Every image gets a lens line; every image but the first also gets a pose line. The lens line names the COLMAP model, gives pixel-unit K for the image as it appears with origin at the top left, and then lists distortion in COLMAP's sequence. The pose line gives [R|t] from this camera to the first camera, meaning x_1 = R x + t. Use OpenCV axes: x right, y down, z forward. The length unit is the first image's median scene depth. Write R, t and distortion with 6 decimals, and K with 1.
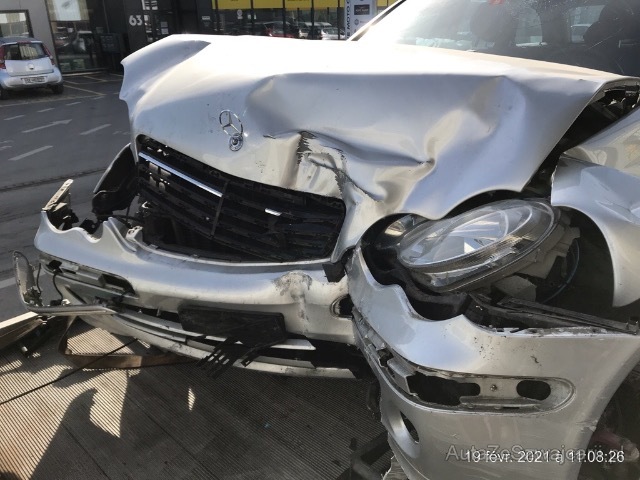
lens RADIAL K [[528.0, 0, 320.0], [0, 528.0, 240.0], [0, 0, 1]] dist [0.076650, -0.086008]
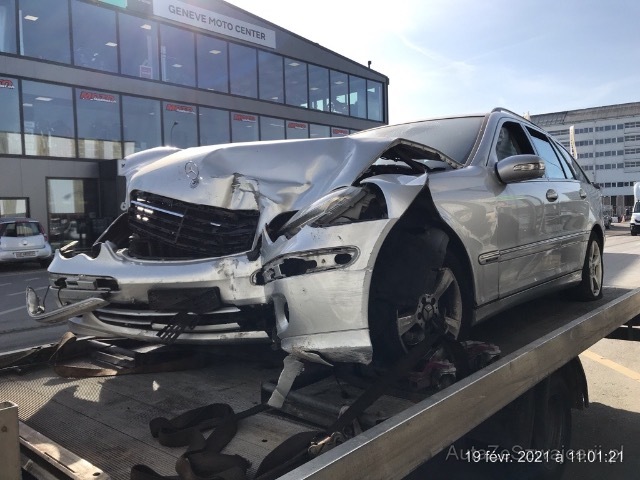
lens RADIAL K [[528.0, 0, 320.0], [0, 528.0, 240.0], [0, 0, 1]] dist [0.076650, -0.086008]
pose [[0.999196, -0.004026, 0.039887, 0.151700], [0.017188, 0.941883, -0.335500, 0.508536], [-0.036218, 0.335916, 0.941195, -0.453677]]
